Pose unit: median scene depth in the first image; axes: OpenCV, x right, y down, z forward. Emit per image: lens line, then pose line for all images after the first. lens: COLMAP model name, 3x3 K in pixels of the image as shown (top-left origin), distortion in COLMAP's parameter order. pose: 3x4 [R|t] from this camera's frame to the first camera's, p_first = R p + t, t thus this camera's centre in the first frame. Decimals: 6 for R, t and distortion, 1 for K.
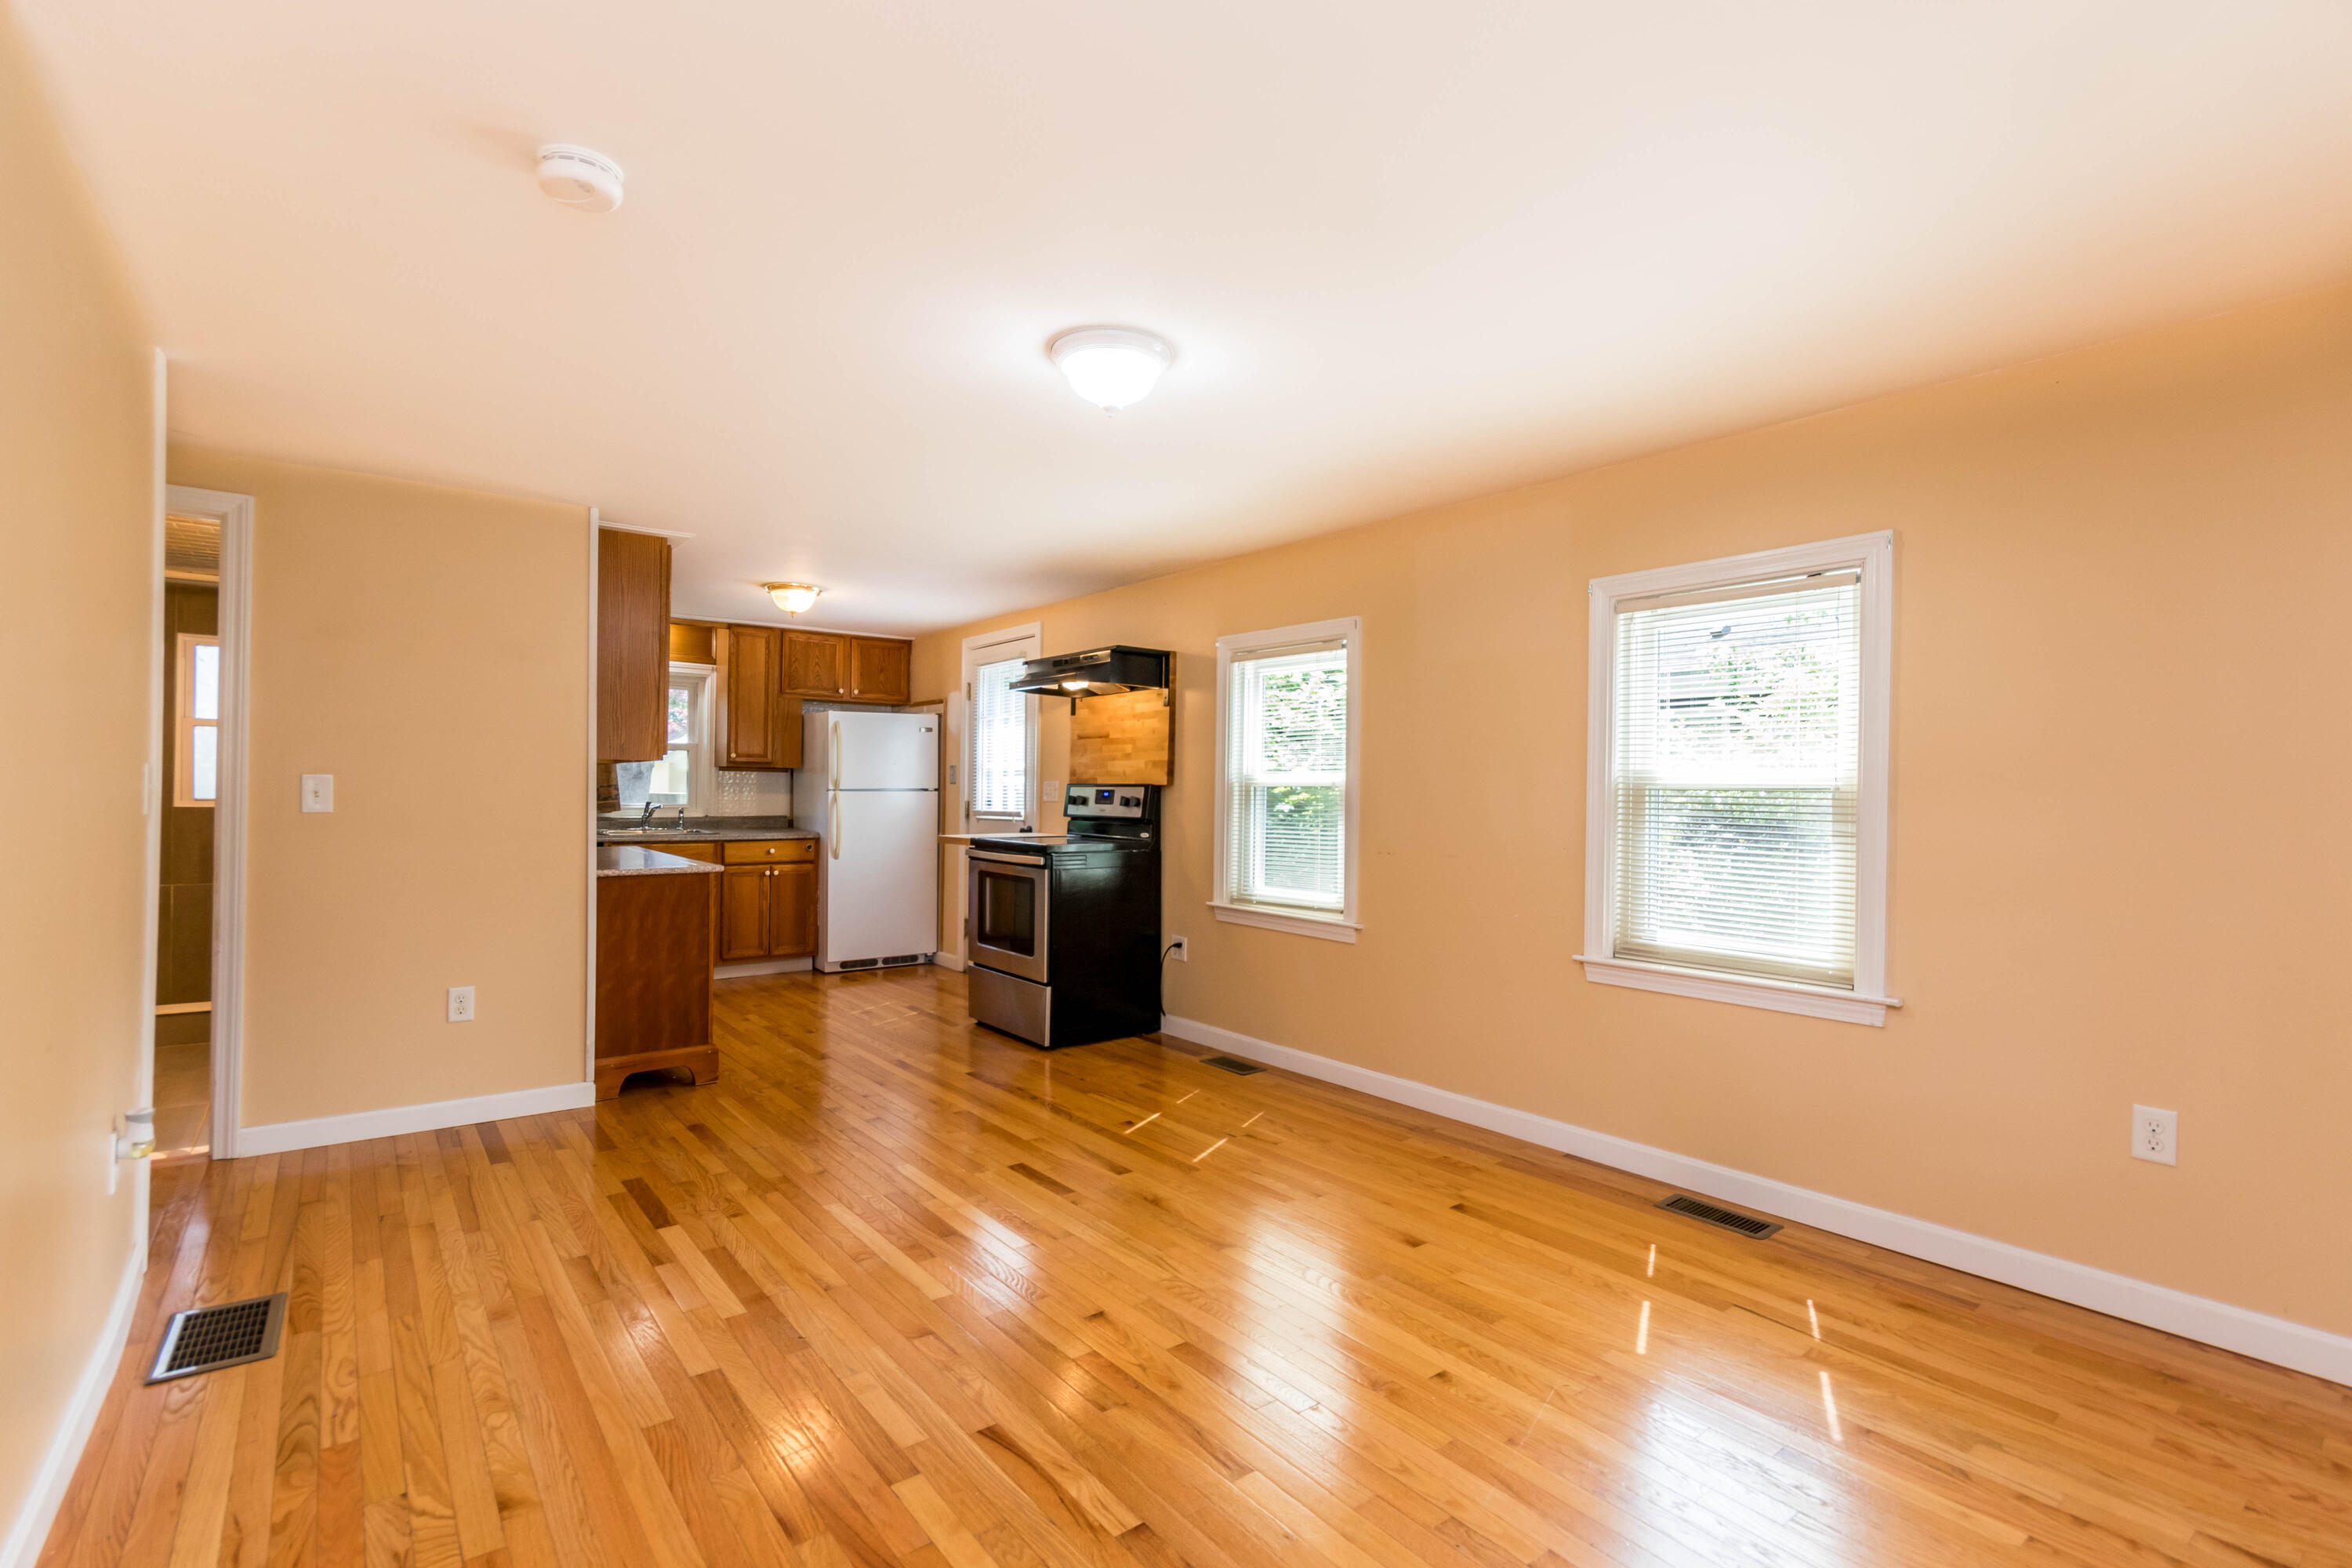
lens RADIAL K [[1079.4, 0, 1179.4], [0, 1079.4, 789.2], [0, 0, 1]] dist [0.000807, 0.000919]
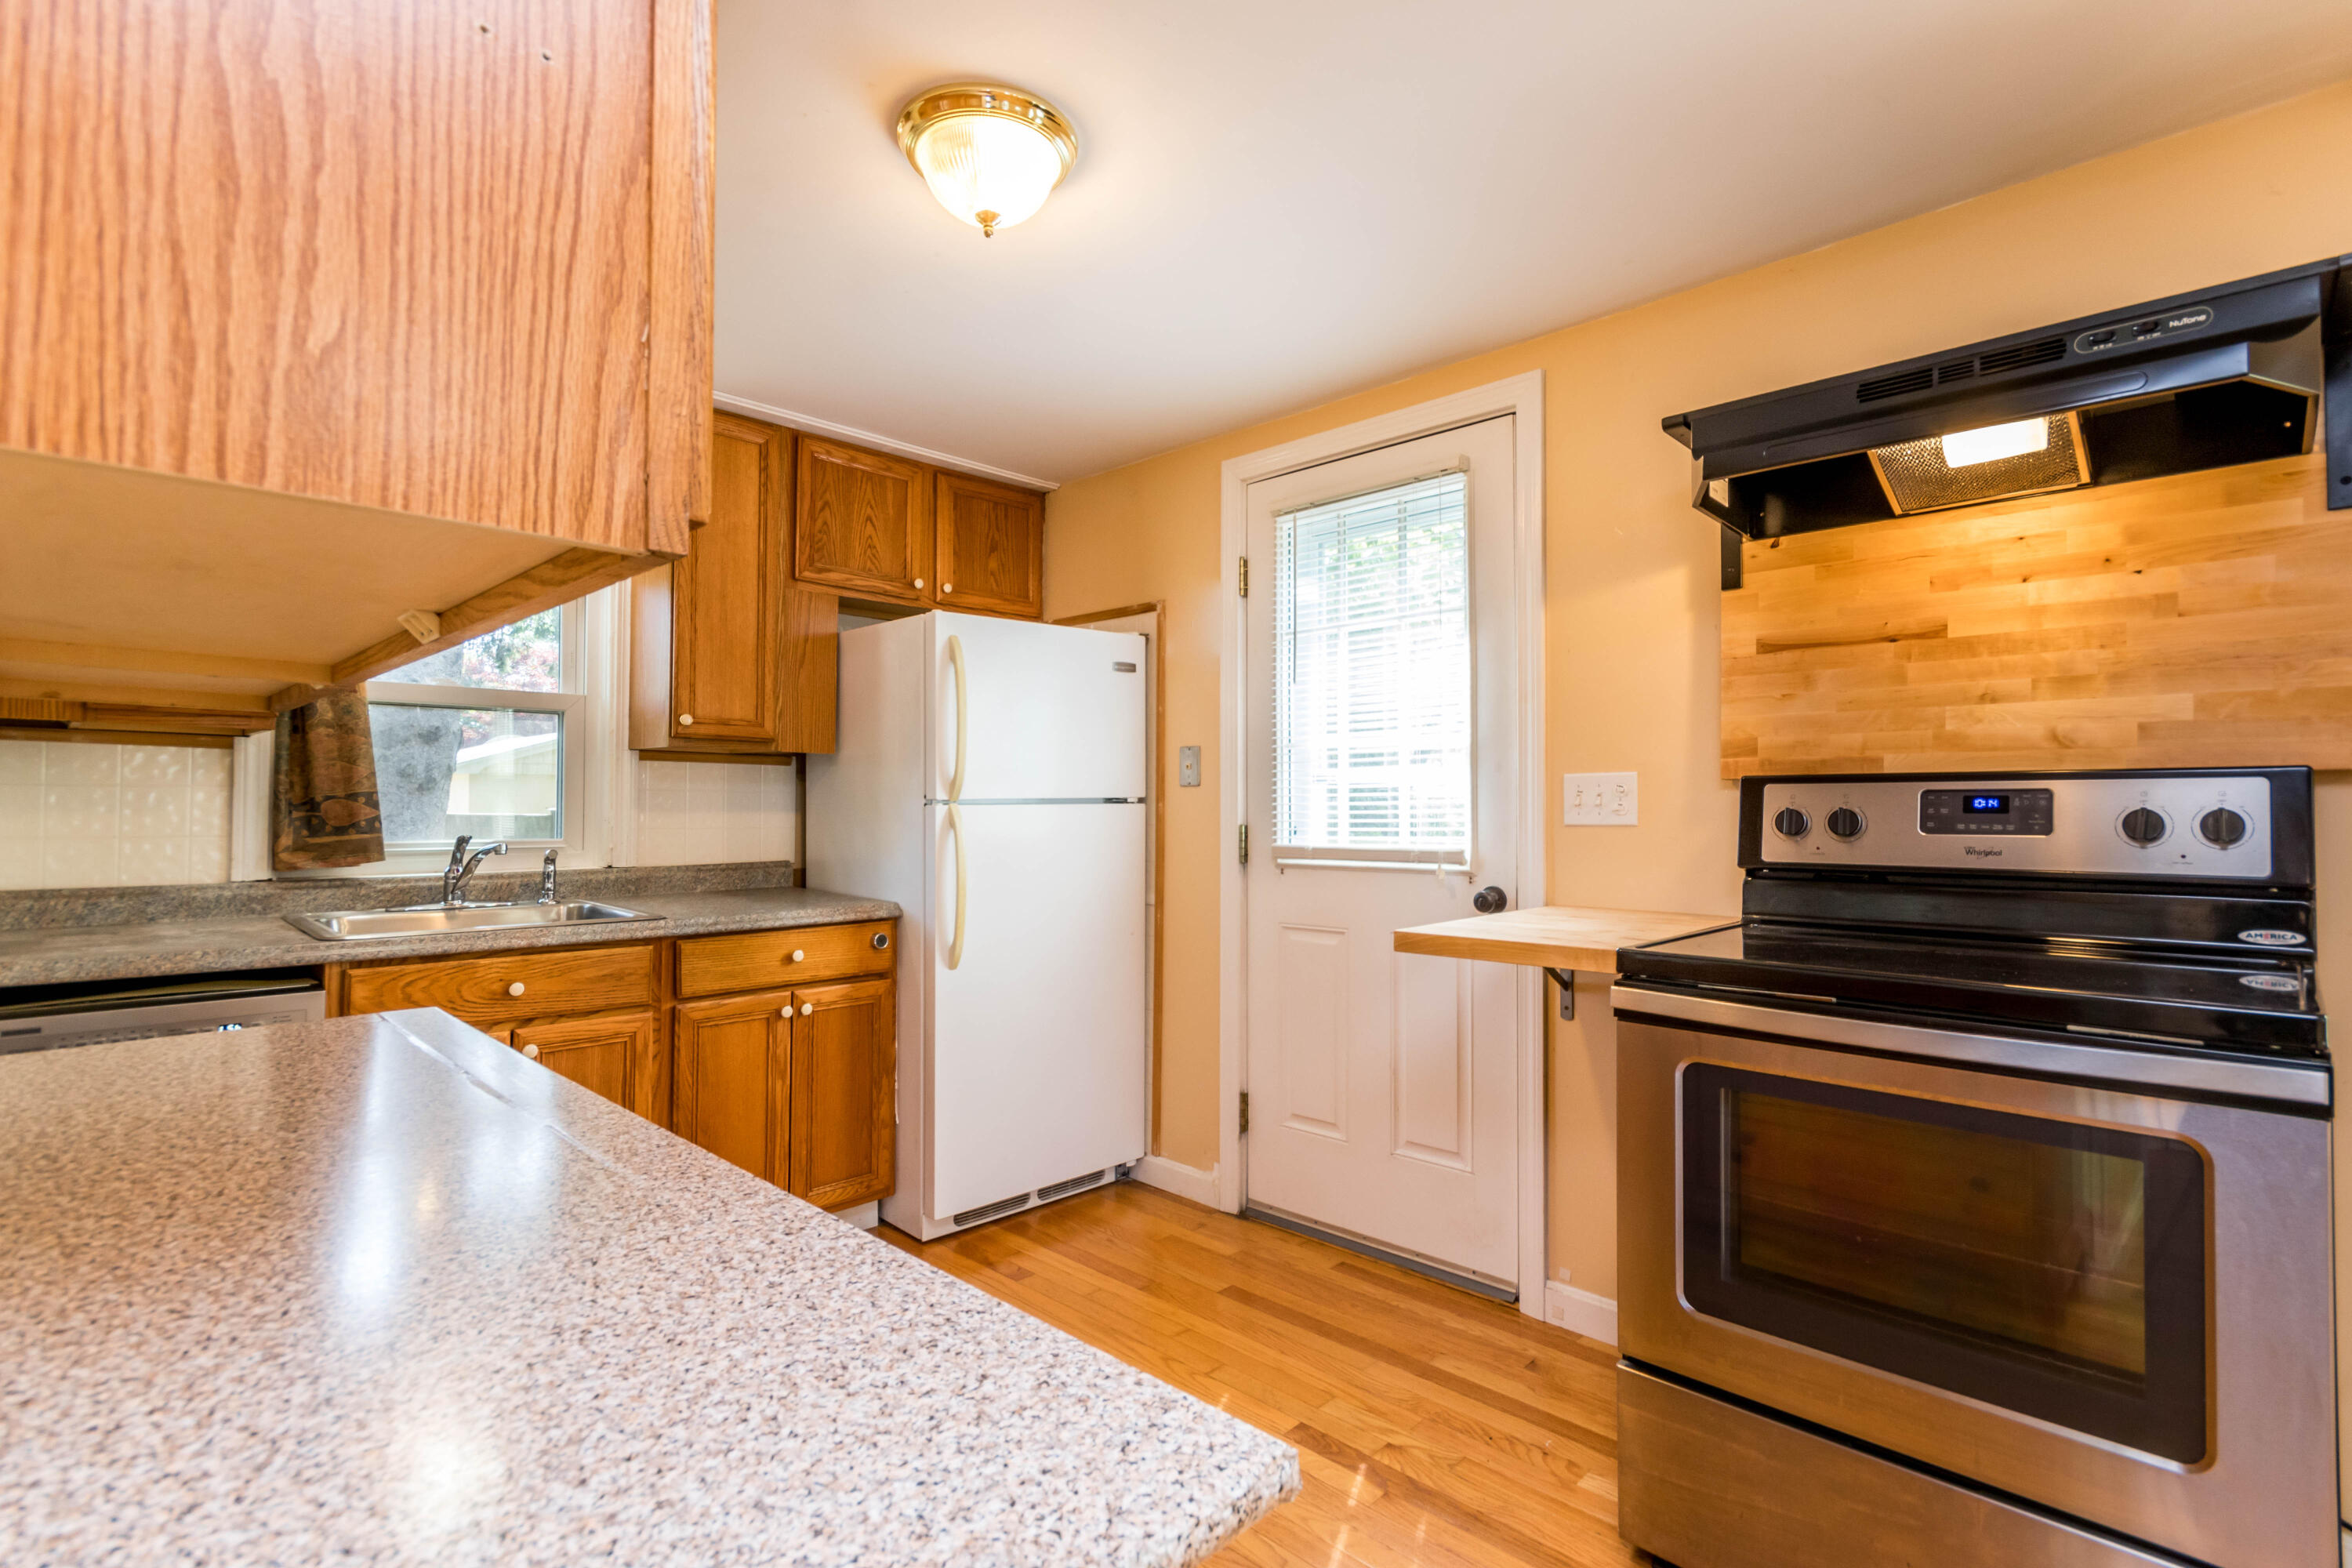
lens RADIAL K [[1106.0, 0, 1179.1], [0, 1106.0, 788.4], [0, 0, 1]] dist [0.000887, -0.000027]
pose [[0.990815, -0.006402, 0.135074, -0.467828], [0.008312, 0.999873, -0.013580, 0.003197], [-0.134970, 0.014578, 0.990742, 0.919314]]
